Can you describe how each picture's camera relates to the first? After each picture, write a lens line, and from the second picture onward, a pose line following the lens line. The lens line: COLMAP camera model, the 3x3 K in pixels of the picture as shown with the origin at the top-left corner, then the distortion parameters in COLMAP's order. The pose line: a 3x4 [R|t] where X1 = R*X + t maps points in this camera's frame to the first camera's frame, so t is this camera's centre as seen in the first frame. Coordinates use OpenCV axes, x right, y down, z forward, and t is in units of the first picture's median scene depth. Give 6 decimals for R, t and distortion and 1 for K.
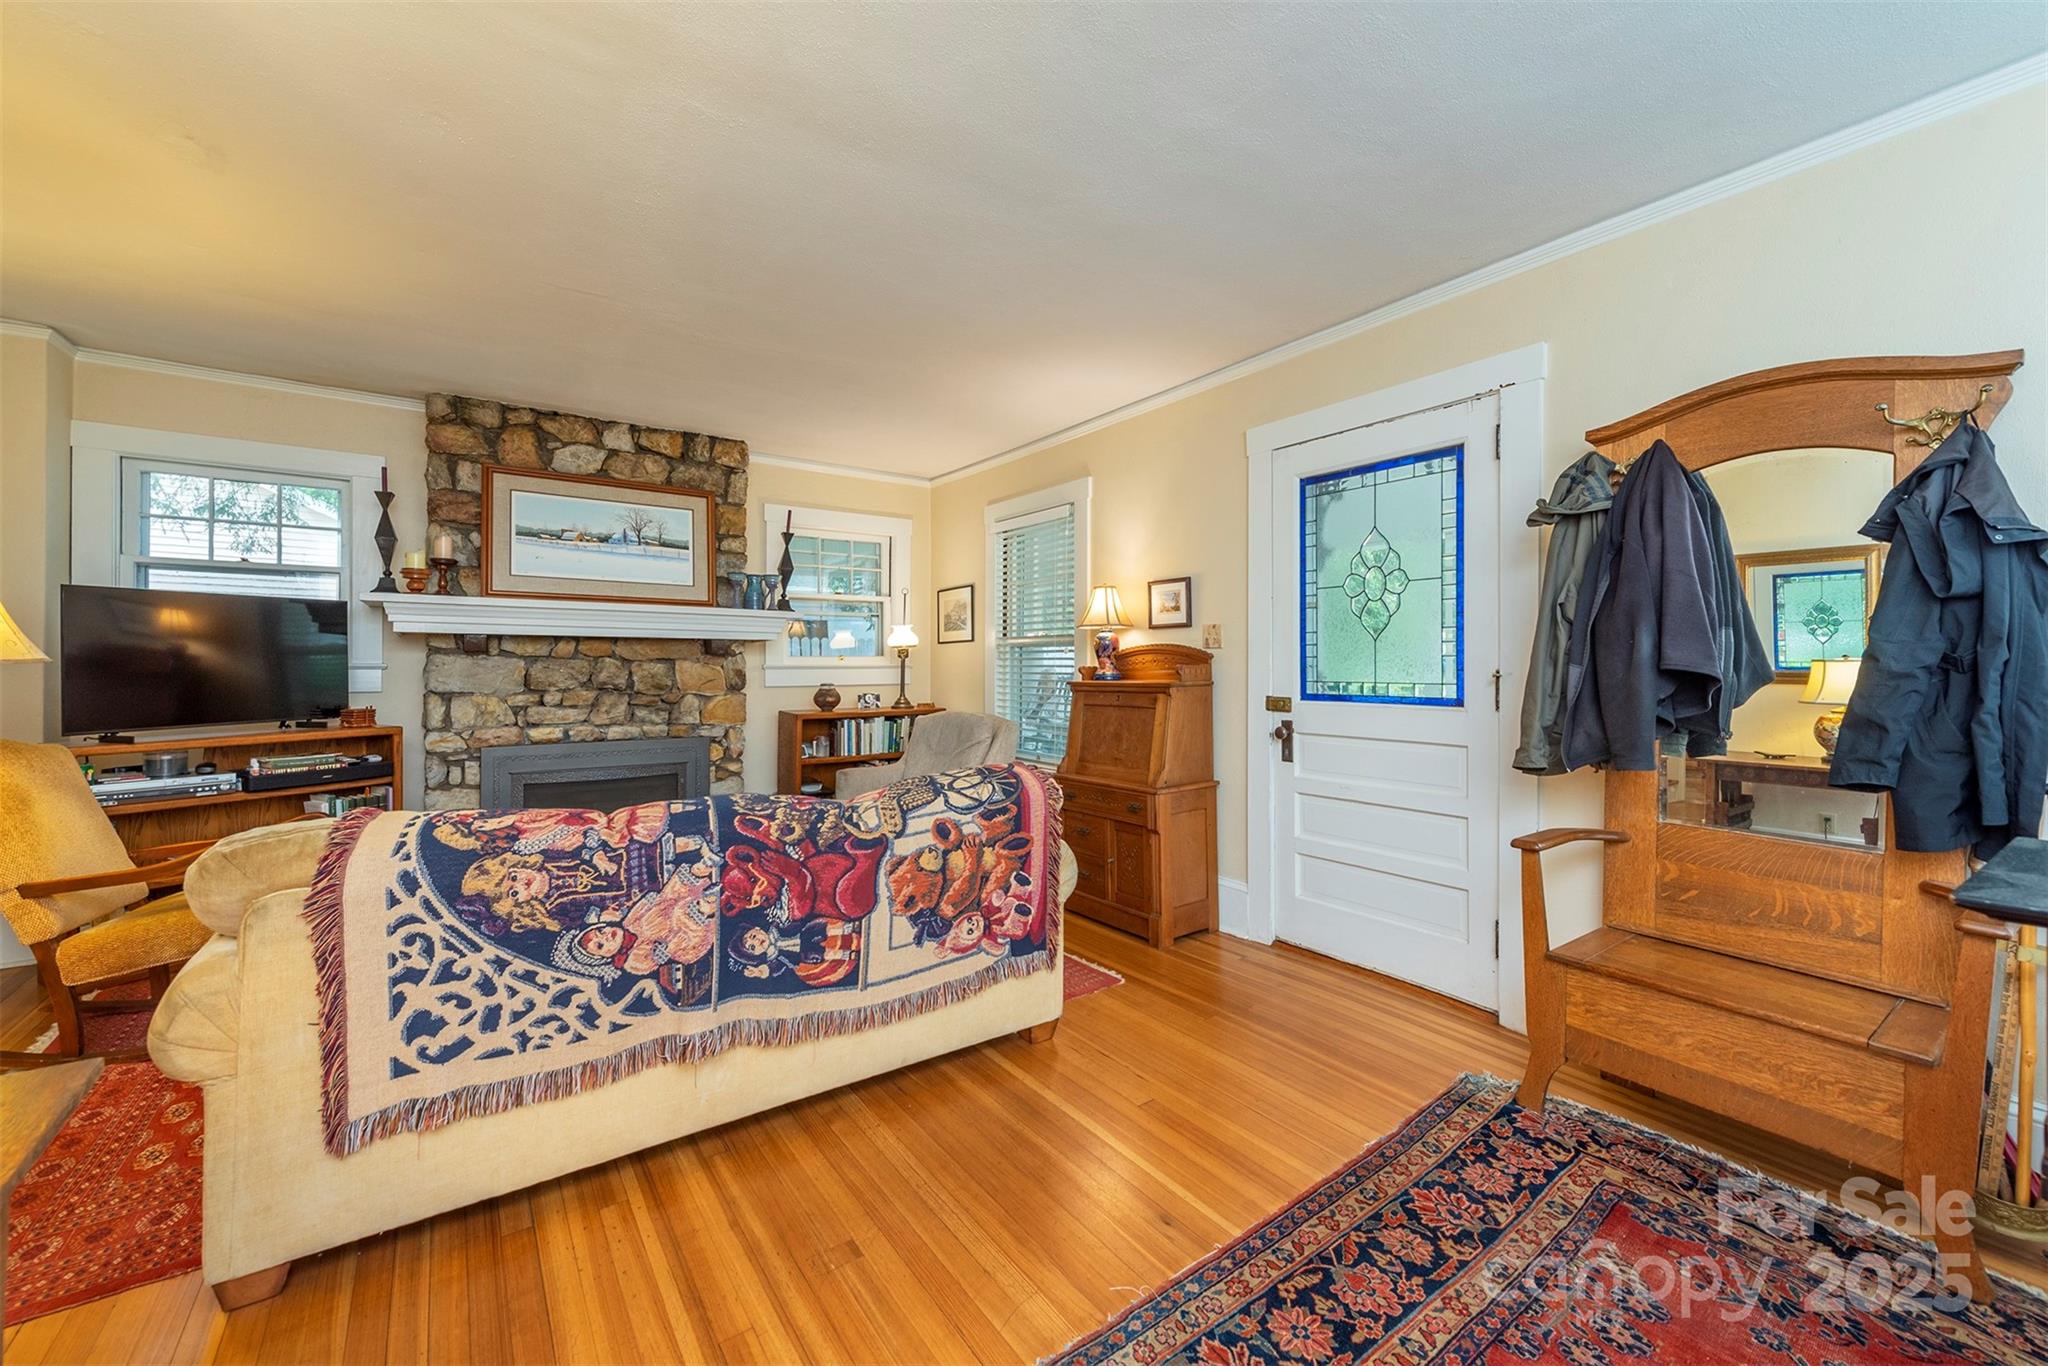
lens RADIAL K [[800.4, 0, 1021.1], [0, 800.4, 665.4], [0, 0, 1]] dist [0.012499, -0.003410]
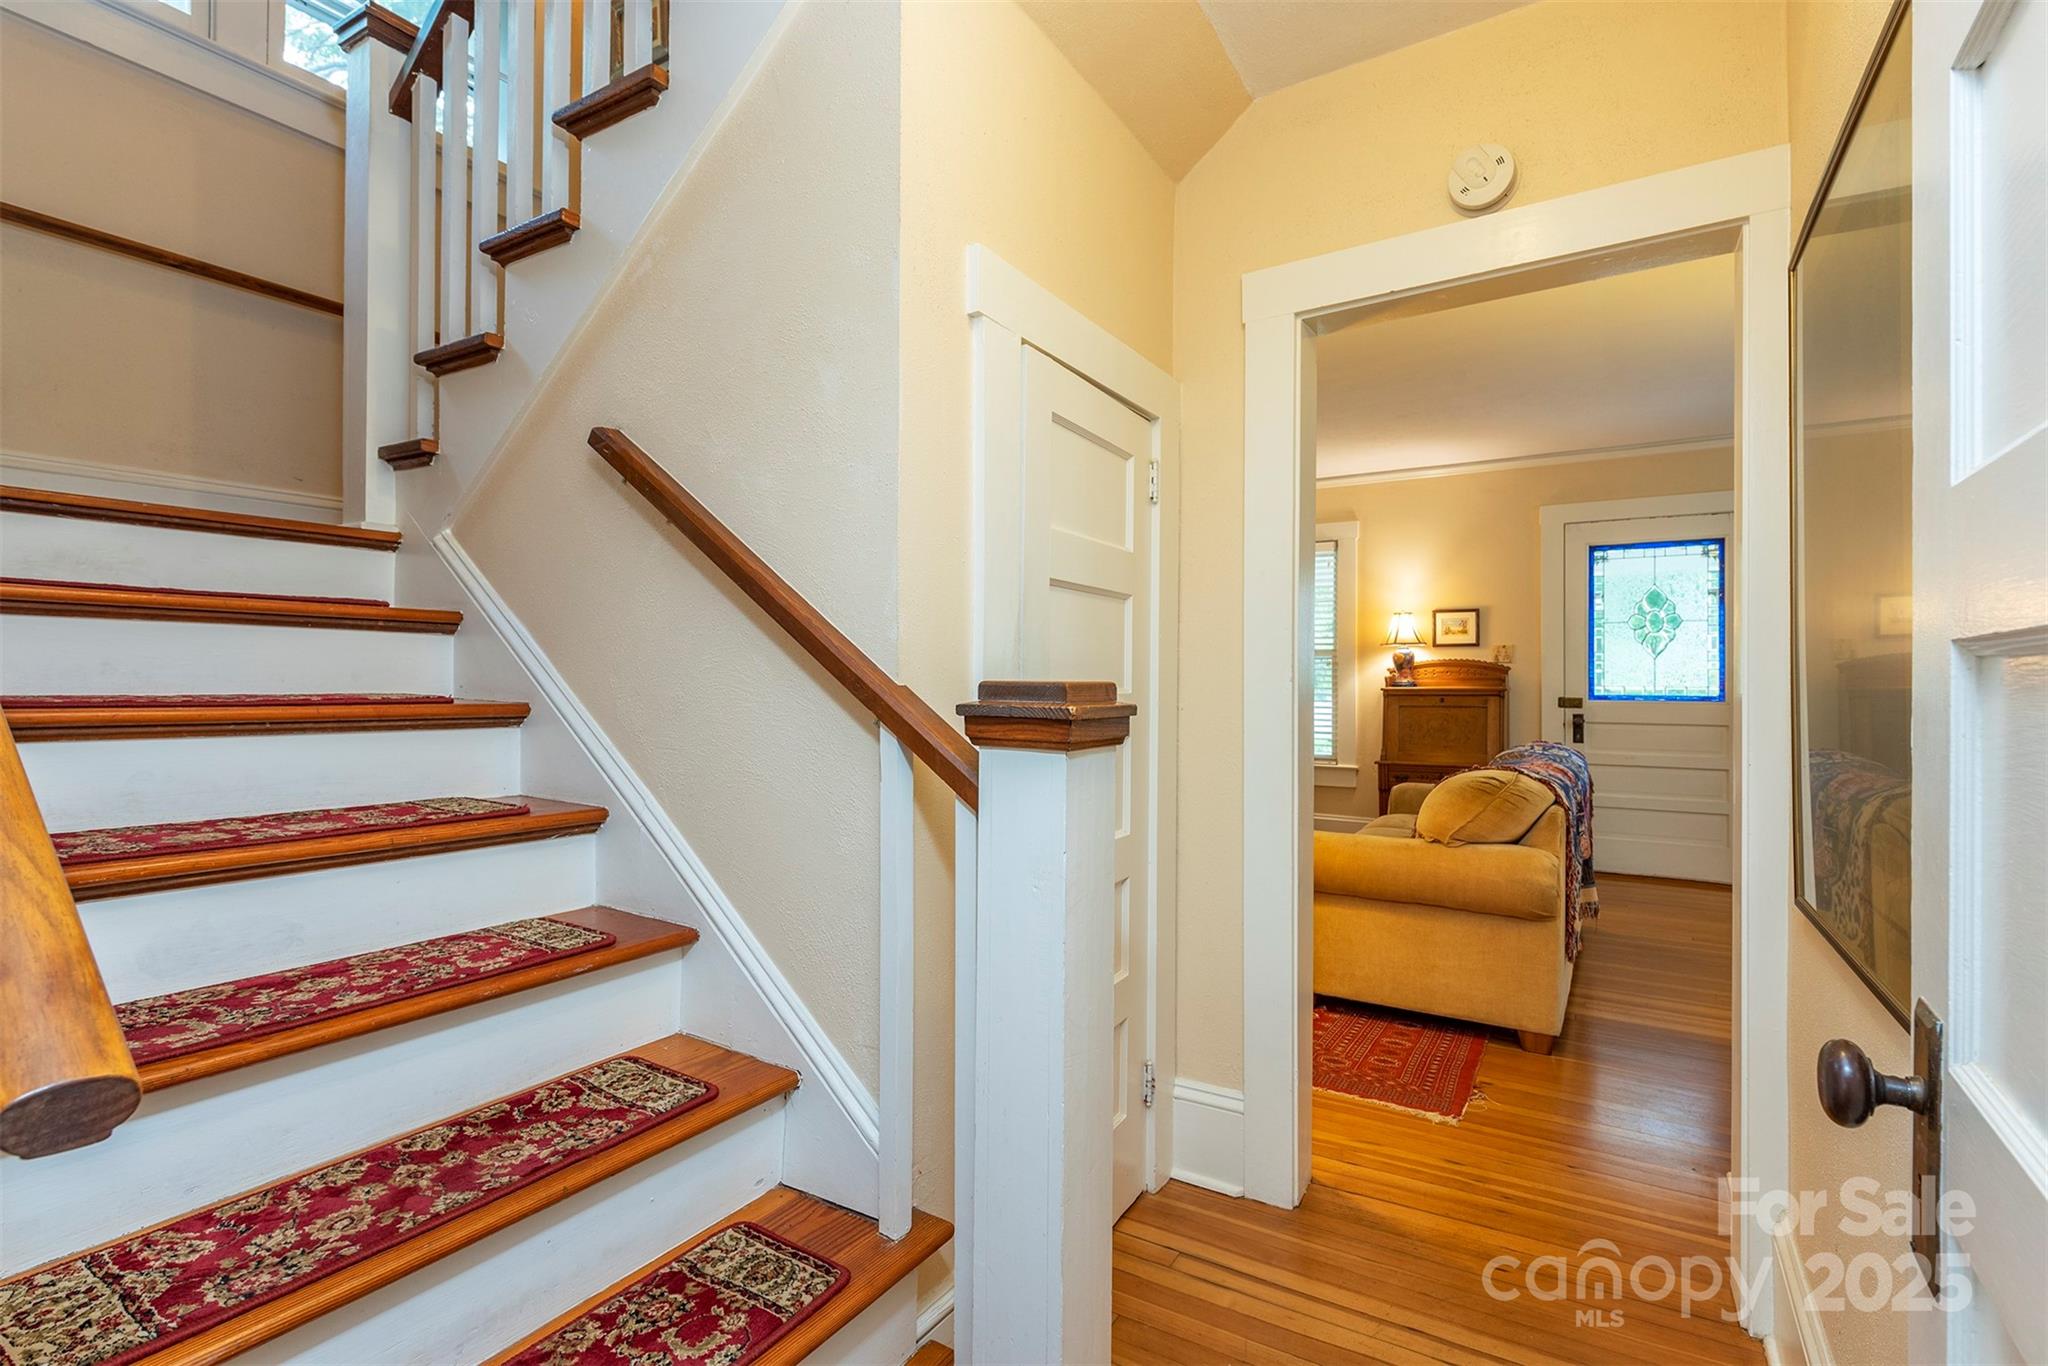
lens RADIAL K [[959.1, 0, 1022.0], [0, 959.1, 674.8], [0, 0, 1]] dist [0.001971, 0.000147]
pose [[0.921249, 0.001843, 0.388970, -1.130930], [-0.000856, 0.999996, -0.002710, 0.004196], [-0.388973, 0.002163, 0.921247, -0.171434]]
